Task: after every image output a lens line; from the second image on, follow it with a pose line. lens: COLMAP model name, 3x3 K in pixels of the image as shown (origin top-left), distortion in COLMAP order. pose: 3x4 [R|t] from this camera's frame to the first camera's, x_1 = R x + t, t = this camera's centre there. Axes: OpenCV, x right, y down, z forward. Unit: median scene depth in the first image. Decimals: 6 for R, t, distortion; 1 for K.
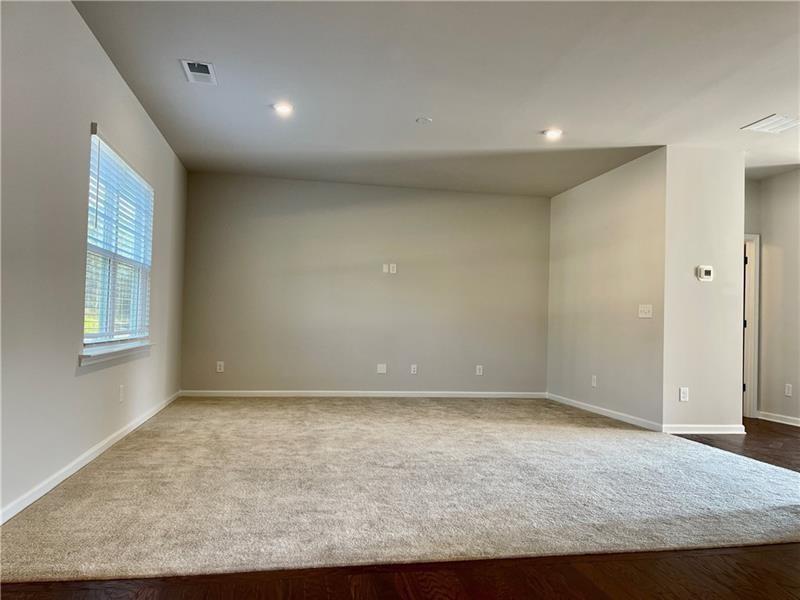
lens RADIAL K [[600.5, 0, 401.6], [0, 600.5, 307.5], [0, 0, 1]] dist [0.068431, -0.089990]
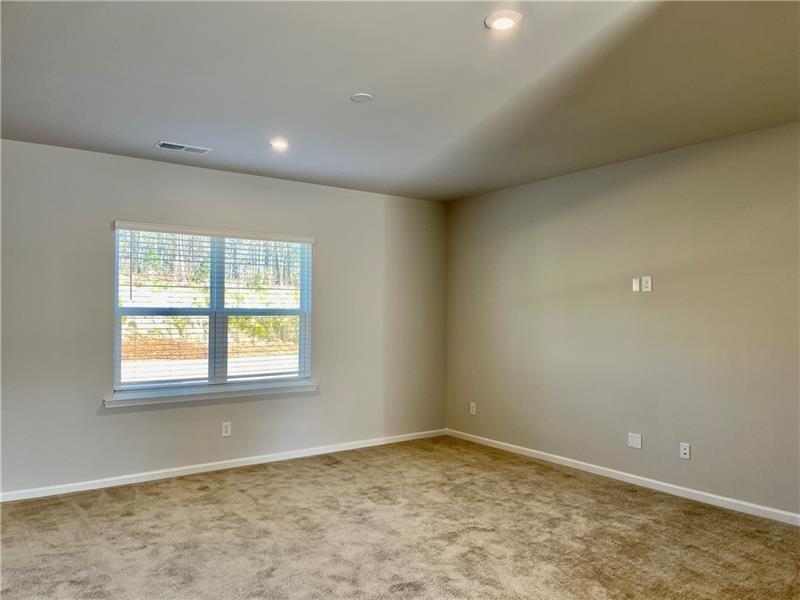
lens RADIAL K [[600.5, 0, 403.8], [0, 600.5, 304.3], [0, 0, 1]] dist [0.068431, -0.089990]
pose [[0.432082, -0.041900, -0.900860, 0.482031], [0.031327, 0.999015, -0.031440, -0.033743], [0.901290, -0.014637, 0.432969, 0.523539]]
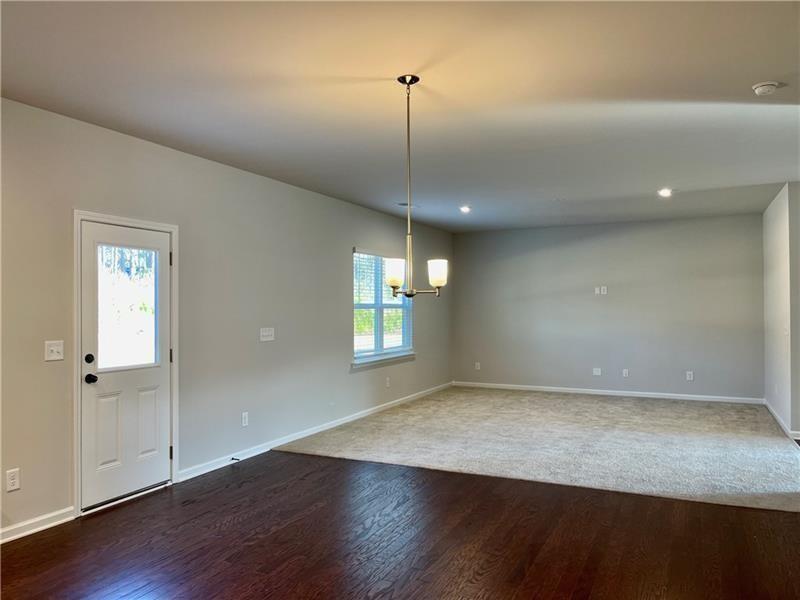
lens RADIAL K [[600.5, 0, 394.8], [0, 600.5, 297.7], [0, 0, 1]] dist [0.068431, -0.089990]
pose [[0.801693, -0.040997, -0.596328, 0.406441], [0.042012, 0.999043, -0.012202, -0.056307], [0.596257, -0.015271, 0.802648, -0.267205]]
